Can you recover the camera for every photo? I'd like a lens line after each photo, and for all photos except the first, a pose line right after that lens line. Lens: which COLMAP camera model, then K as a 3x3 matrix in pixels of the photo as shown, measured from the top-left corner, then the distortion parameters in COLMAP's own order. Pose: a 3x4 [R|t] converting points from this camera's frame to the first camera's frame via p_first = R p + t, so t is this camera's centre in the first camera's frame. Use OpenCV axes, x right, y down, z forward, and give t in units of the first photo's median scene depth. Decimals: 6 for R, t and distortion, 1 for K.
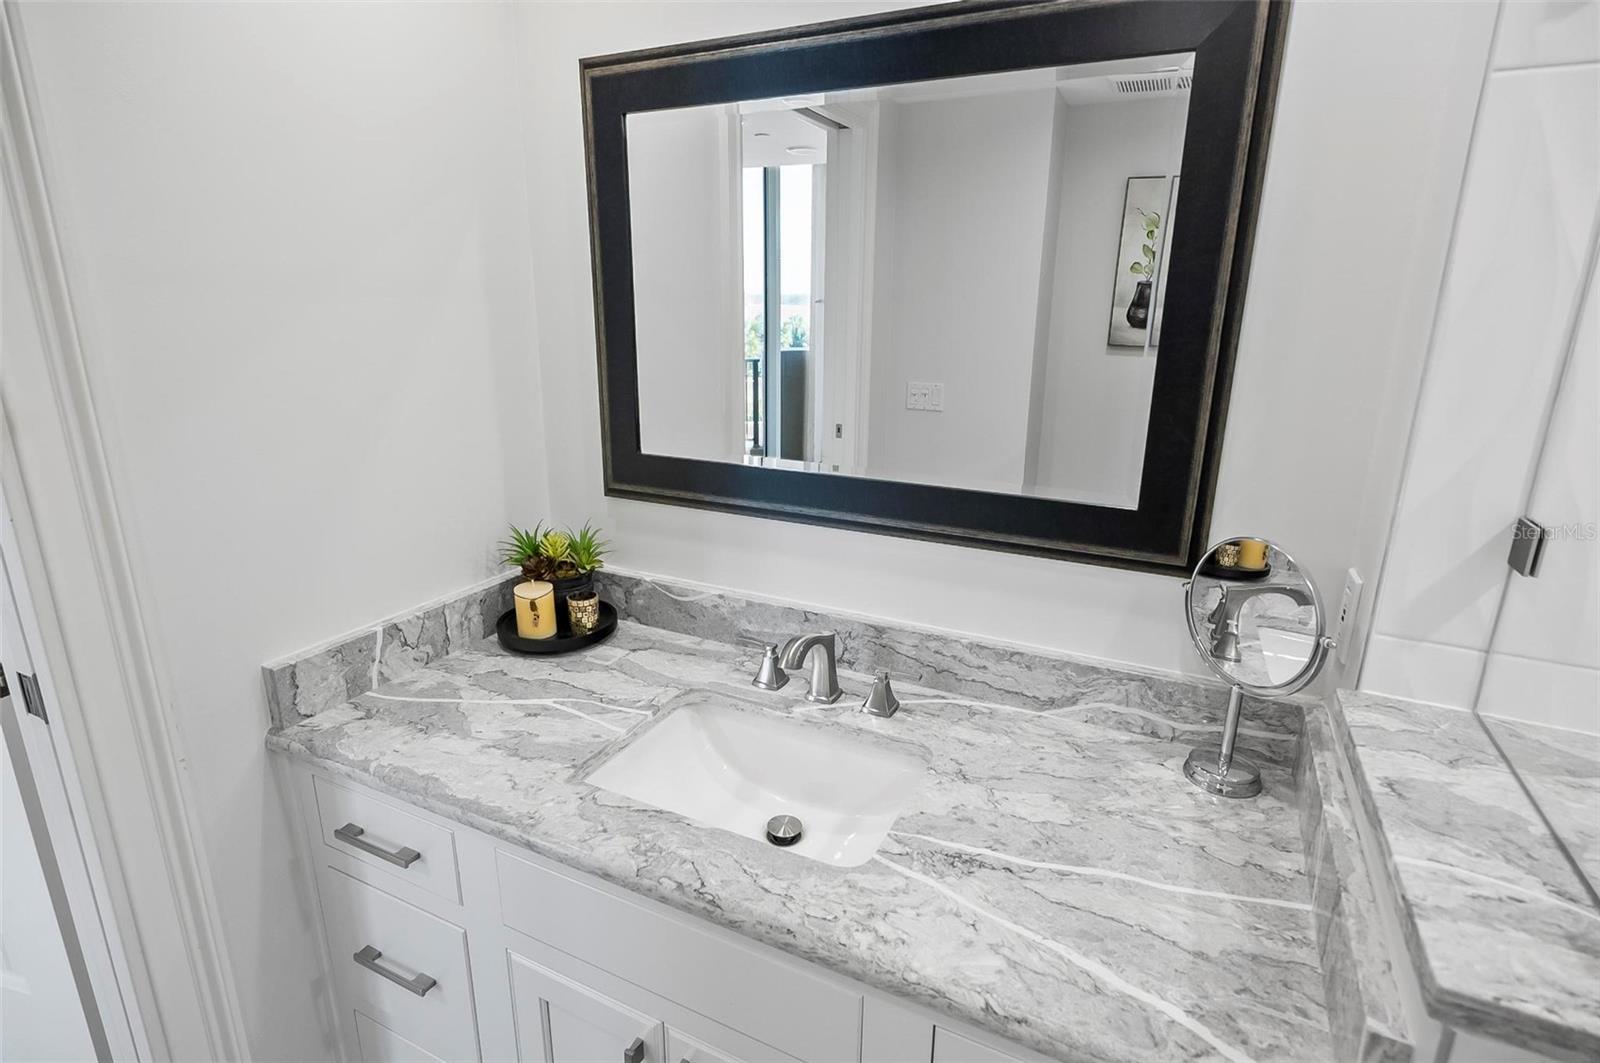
lens RADIAL K [[784.6, 0, 796.2], [0, 784.6, 533.6], [0, 0, 1]] dist [0.002971, -0.001311]
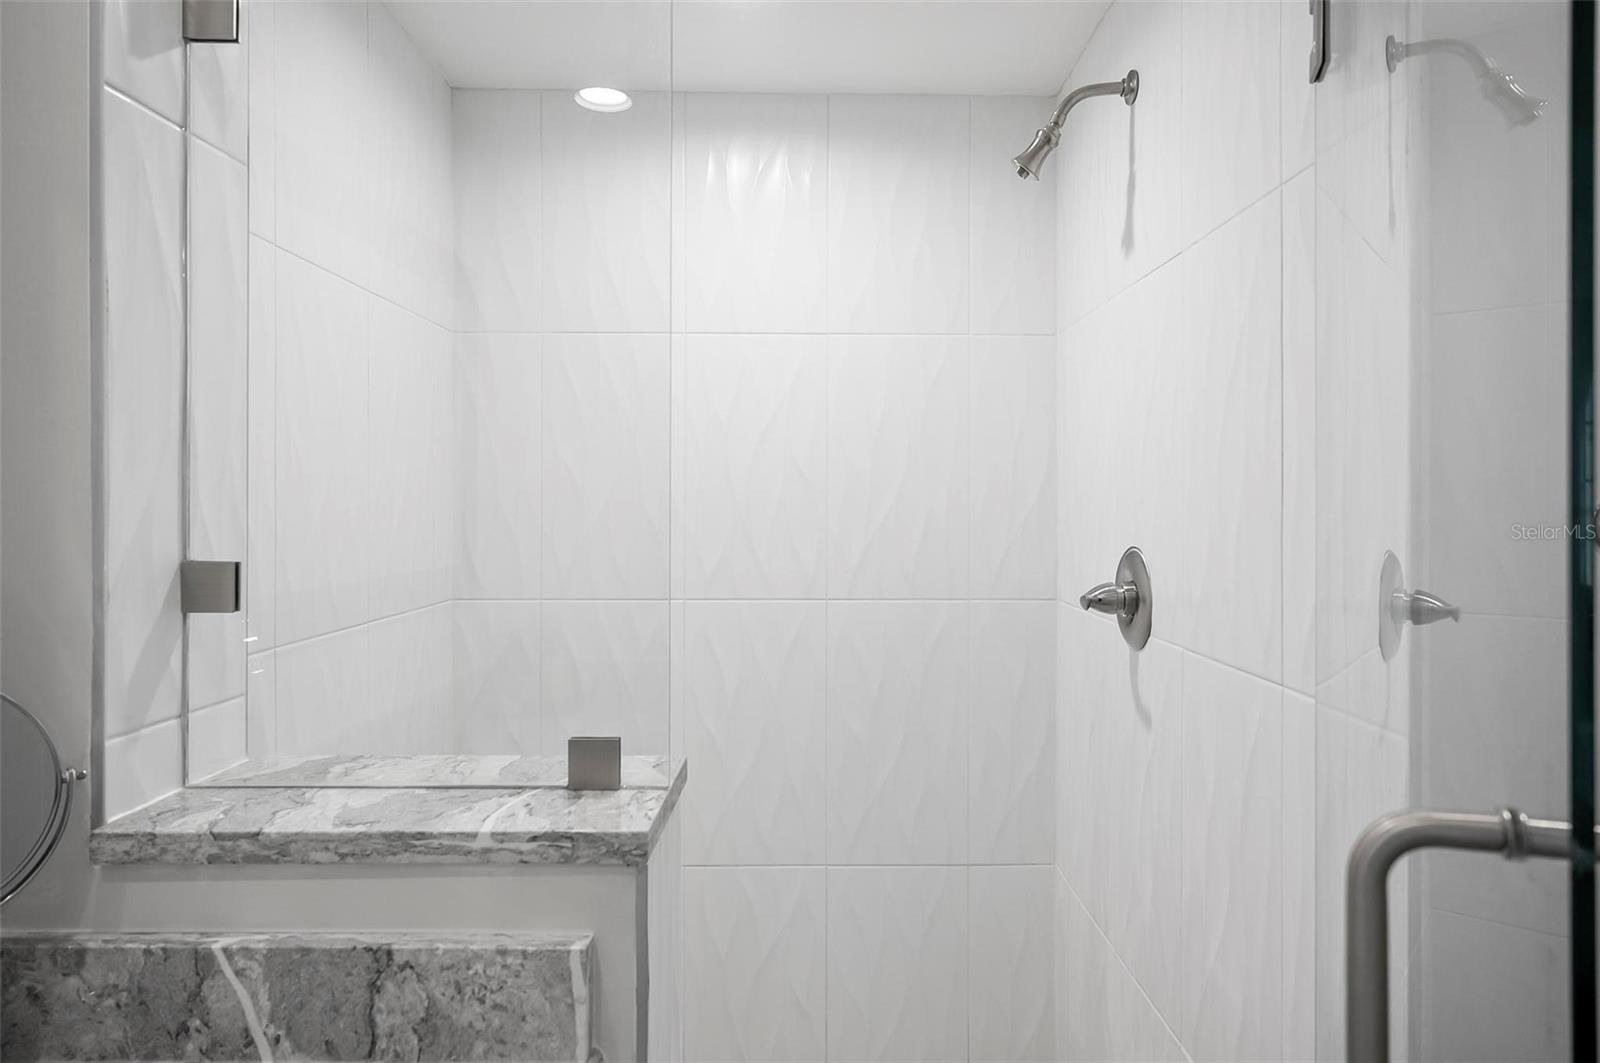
lens RADIAL K [[980.0, 0, 779.2], [0, 980.0, 494.6], [0, 0, 1]] dist [0.000407, 0.002287]
pose [[-0.447911, -0.013287, 0.893980, -0.287199], [0.239834, 0.961458, 0.134454, -0.052683], [-0.861310, 0.274630, -0.427461, 0.538241]]
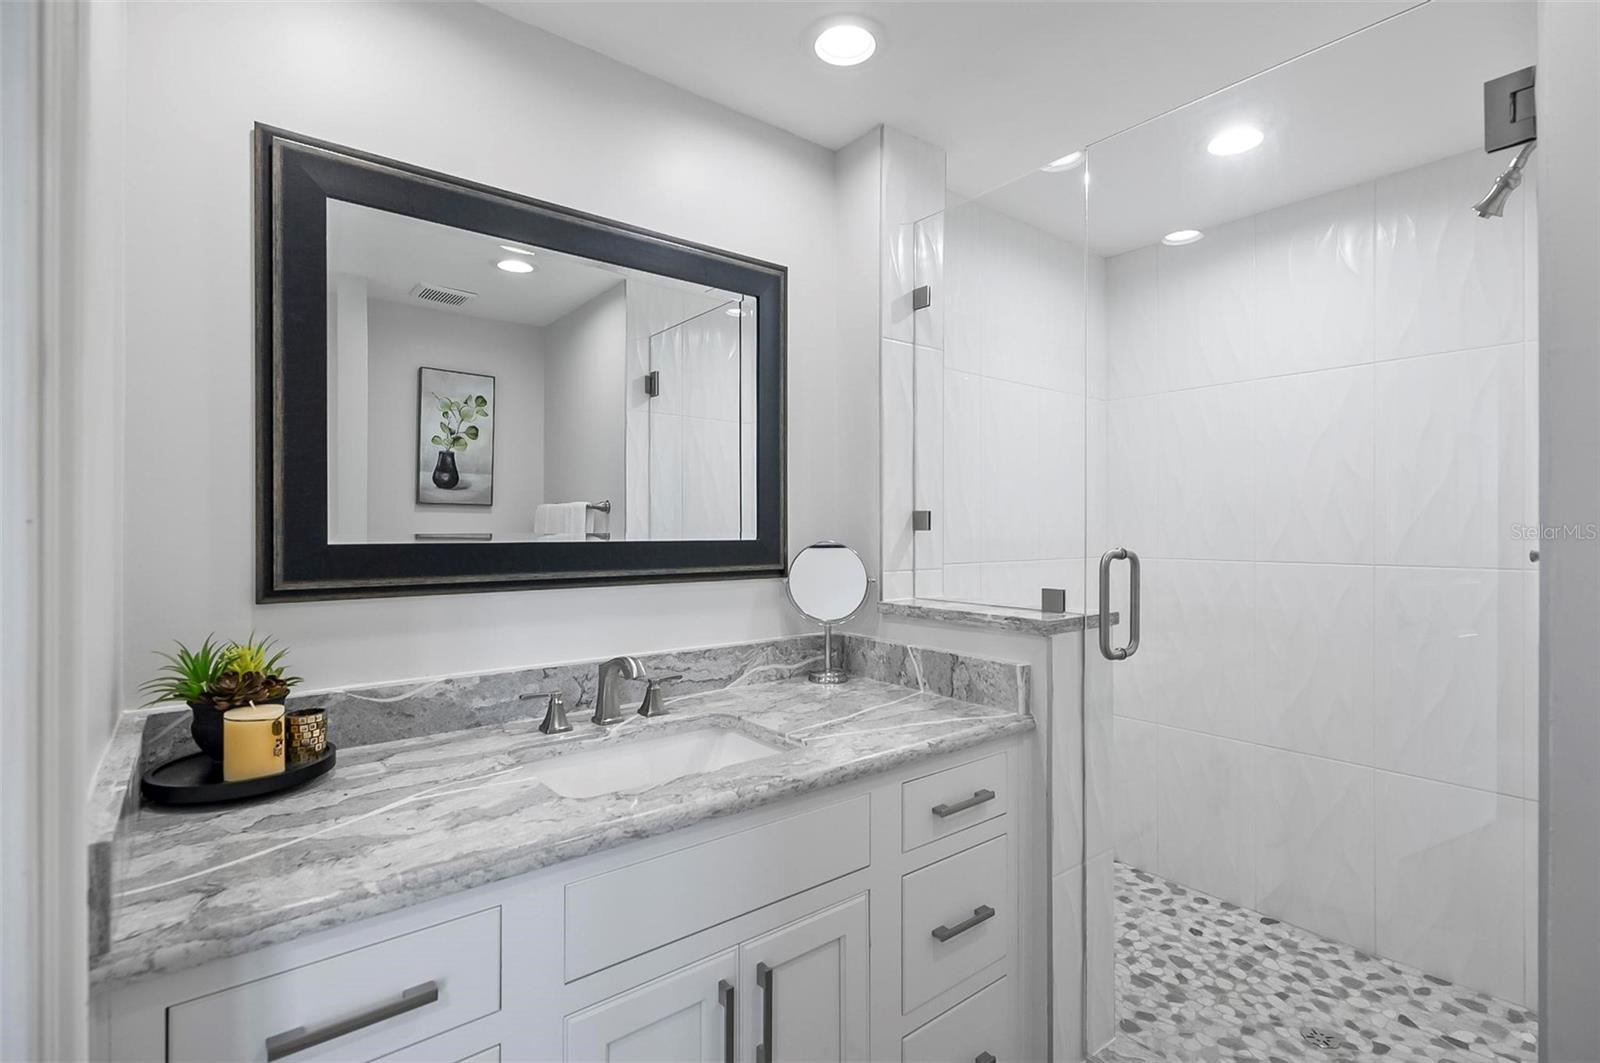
lens RADIAL K [[750.1, 0, 795.5], [0, 750.1, 538.0], [0, 0, 1]] dist [0.004591, -0.001981]
pose [[0.436035, -0.022314, 0.899653, -0.850018], [0.251276, 0.962952, -0.097902, 0.124181], [-0.864138, 0.268749, 0.425487, 0.211138]]
